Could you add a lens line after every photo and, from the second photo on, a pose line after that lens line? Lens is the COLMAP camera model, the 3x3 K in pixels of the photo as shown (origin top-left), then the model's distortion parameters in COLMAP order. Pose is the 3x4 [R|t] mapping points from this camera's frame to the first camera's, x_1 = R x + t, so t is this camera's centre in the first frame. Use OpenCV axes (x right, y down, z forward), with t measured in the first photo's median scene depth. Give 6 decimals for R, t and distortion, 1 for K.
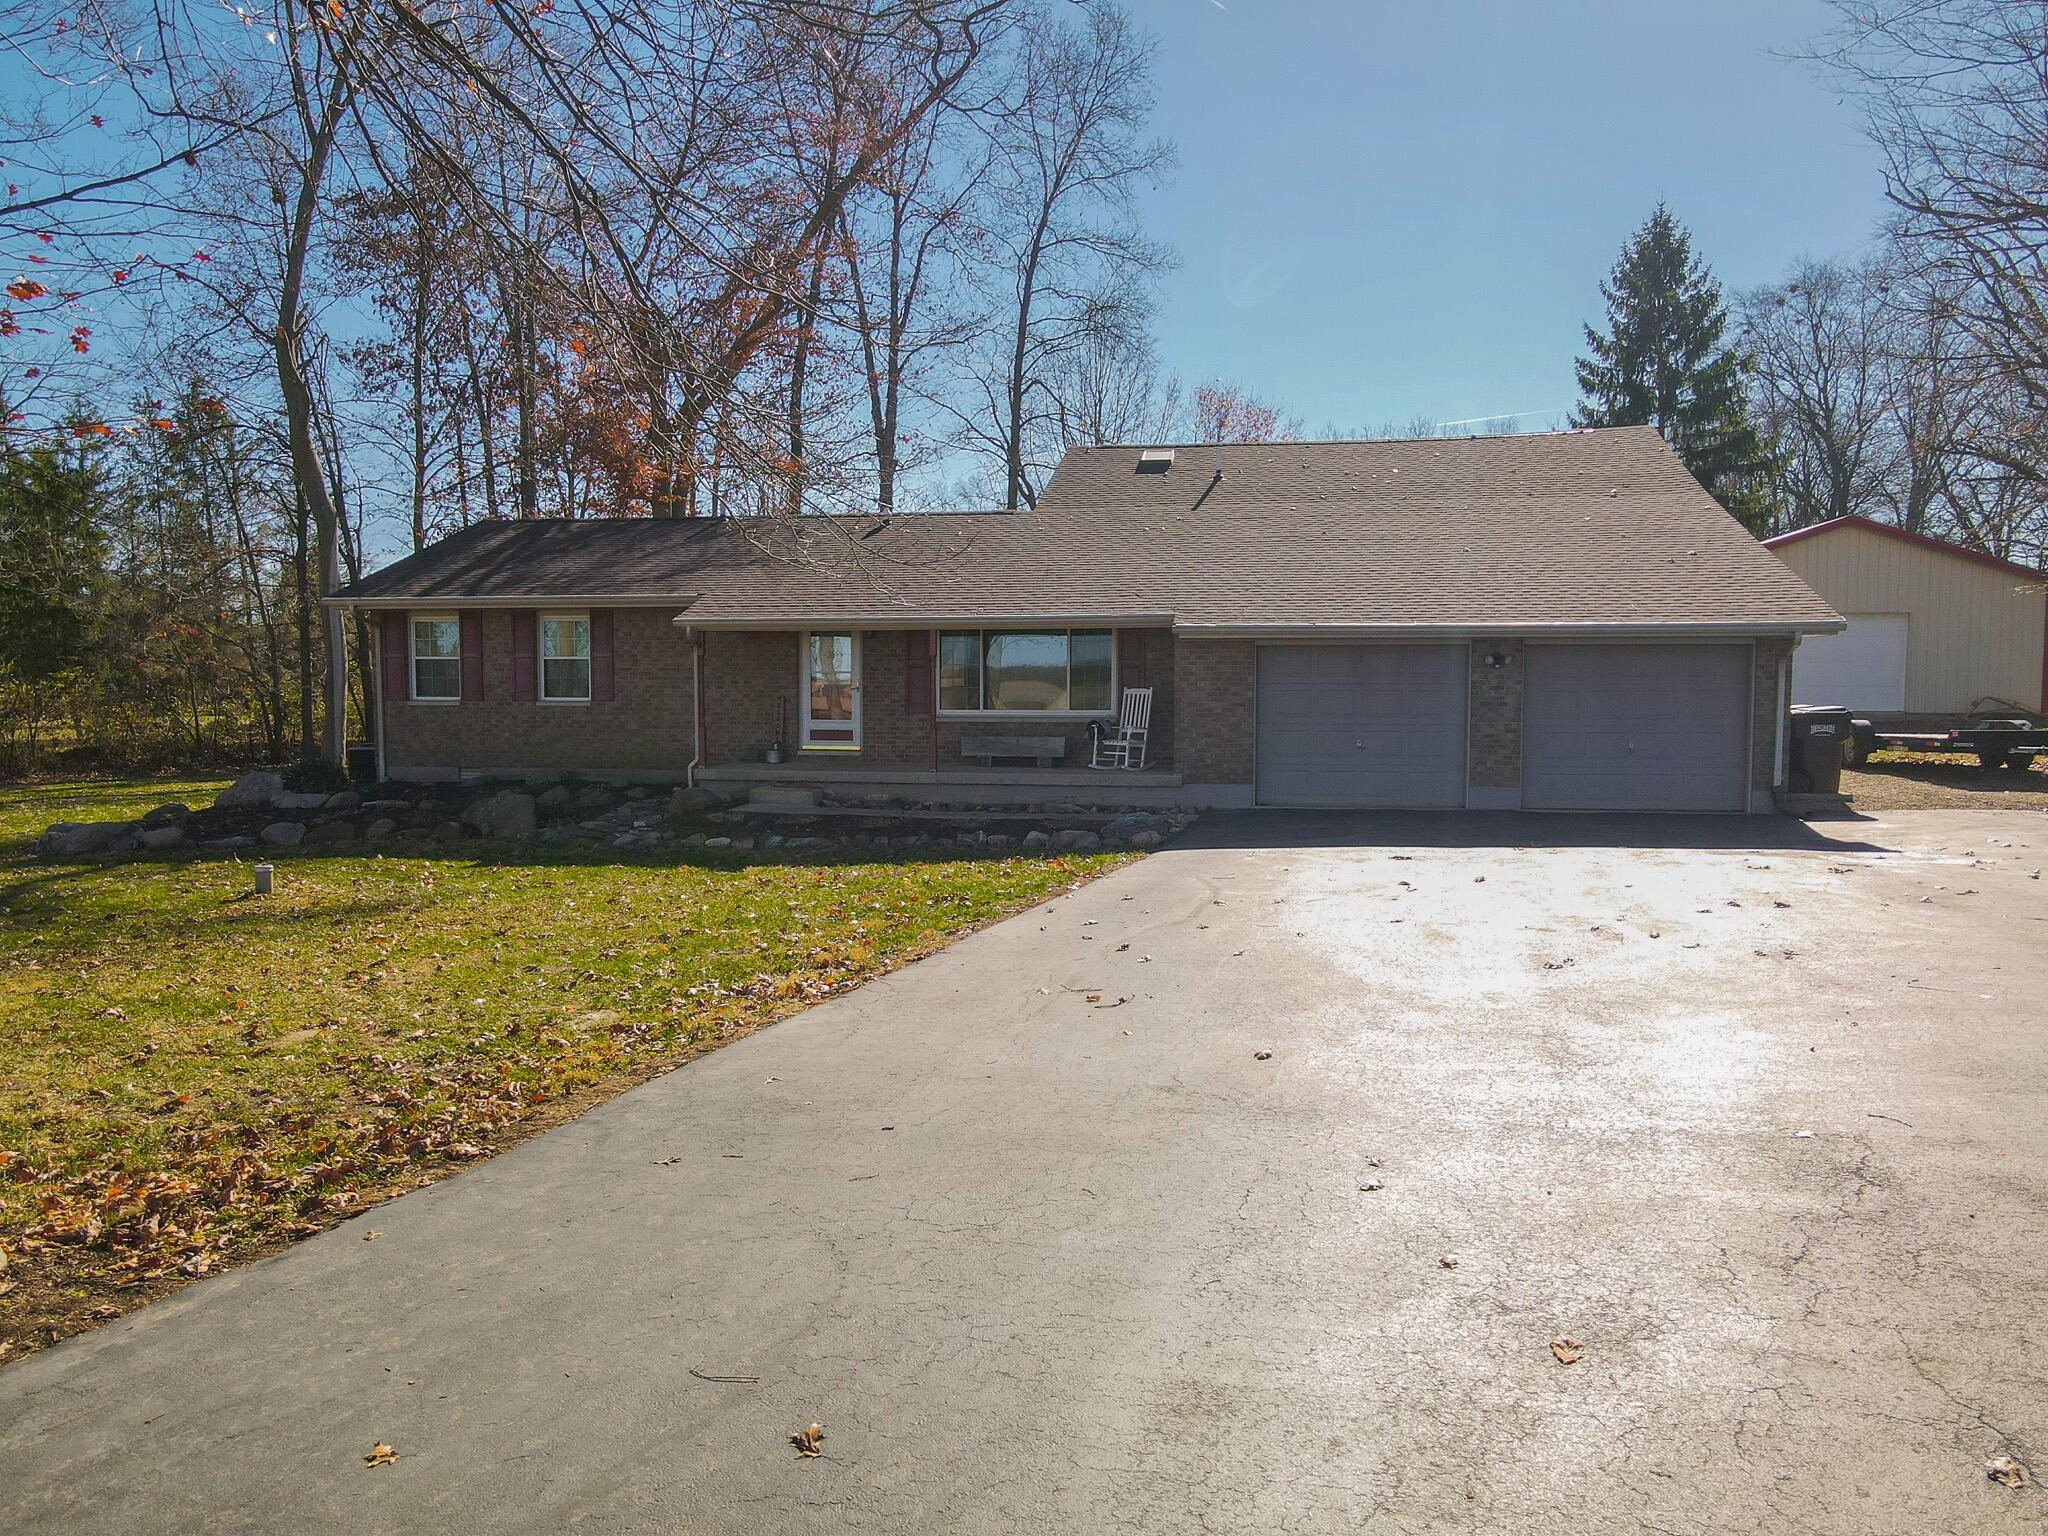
lens RADIAL K [[1513.8, 0, 1024.0], [0, 1513.8, 768.0], [0, 0, 1]] dist [-0.001854, 0.038422]
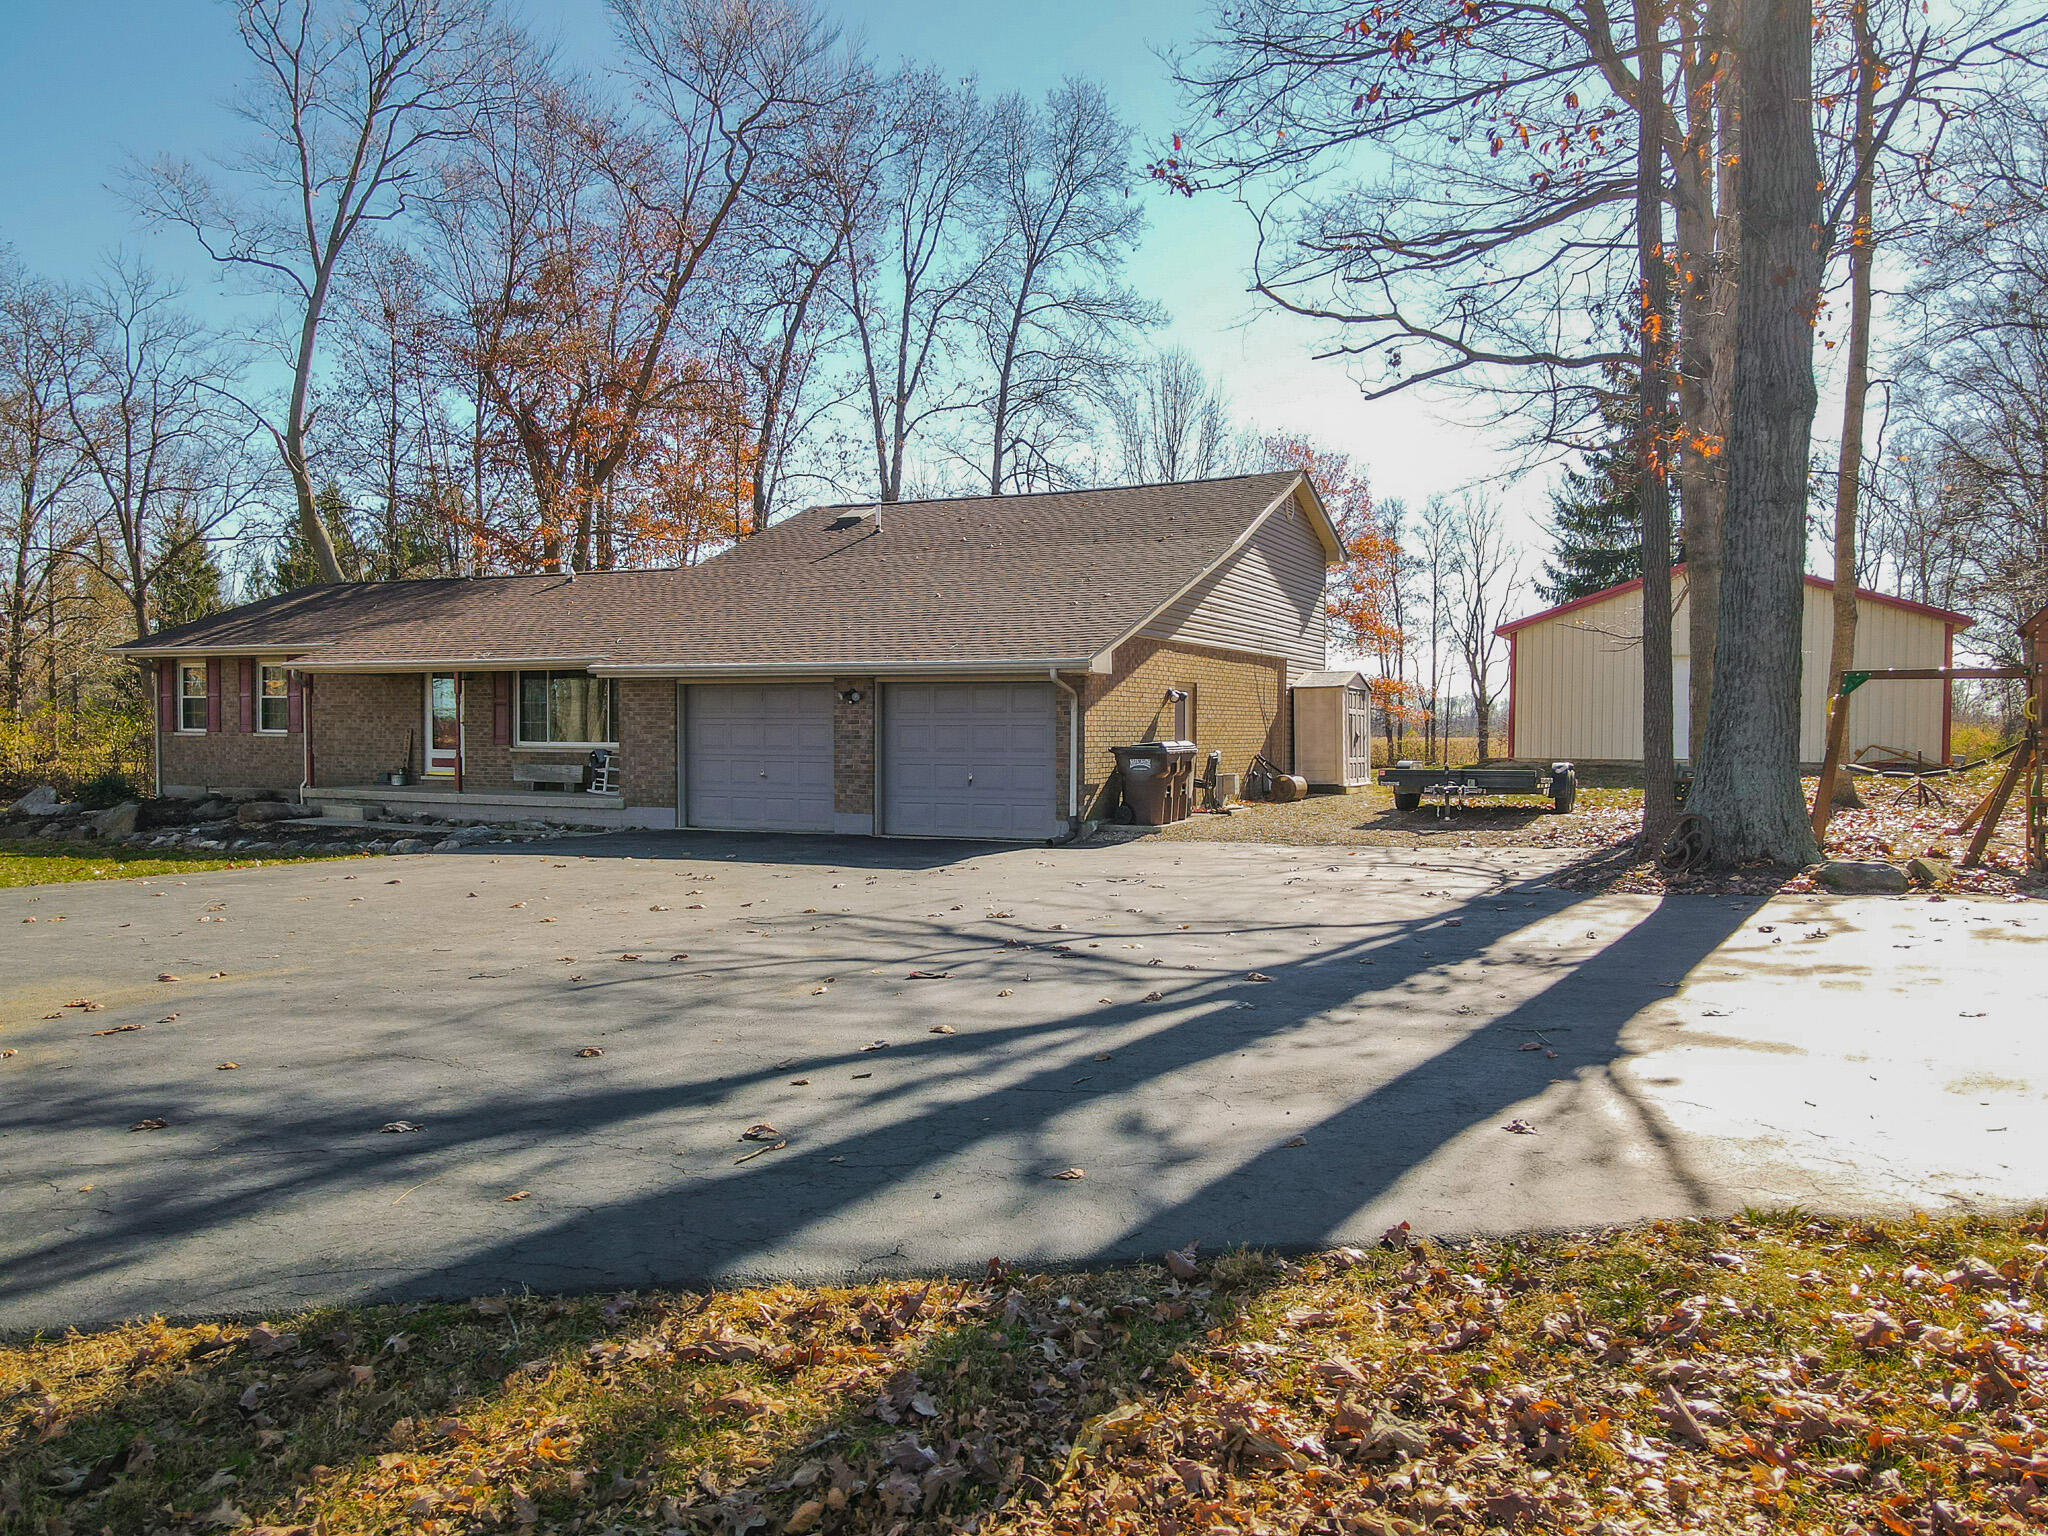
lens RADIAL K [[1513.8, 0, 1024.0], [0, 1513.8, 768.0], [0, 0, 1]] dist [-0.001854, 0.038422]
pose [[0.967701, 0.012323, -0.251798, 0.595254], [-0.020825, 0.999298, -0.031128, 0.009394], [0.251238, 0.035367, 0.967279, -0.014538]]
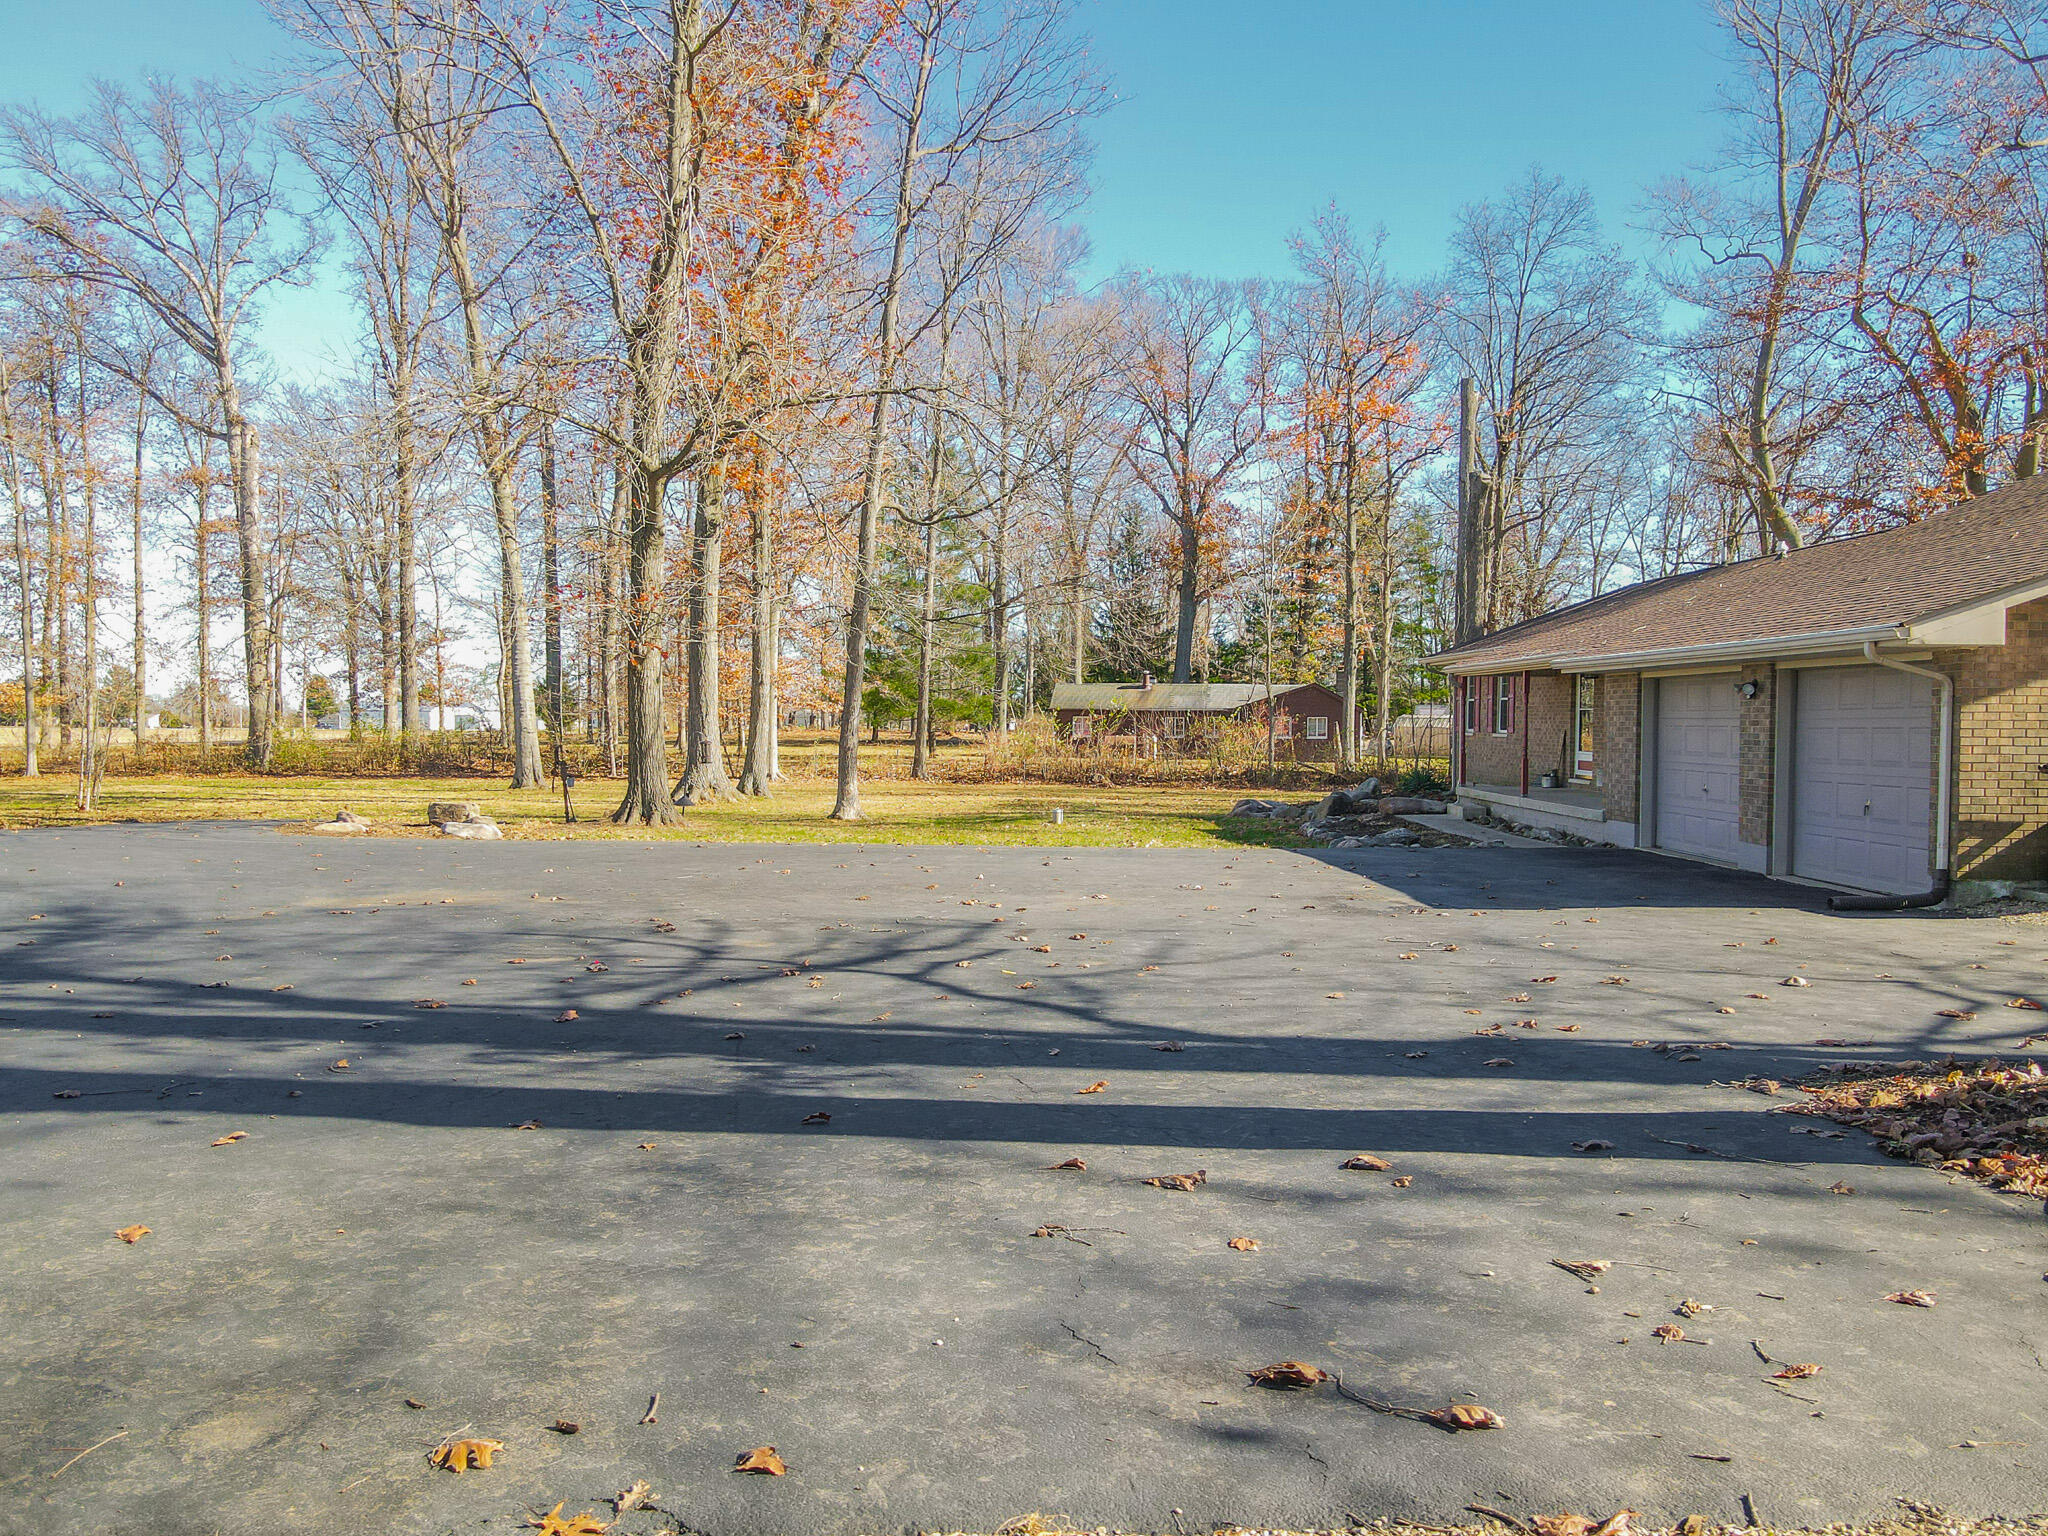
lens RADIAL K [[1528.7, 0, 1024.0], [0, 1528.7, 768.0], [0, 0, 1]] dist [-0.001182, 0.030560]
pose [[0.186115, 0.035913, -0.981871, 0.888927], [-0.070734, 0.997228, 0.023067, -0.016598], [0.979979, 0.065159, 0.188139, 0.388029]]
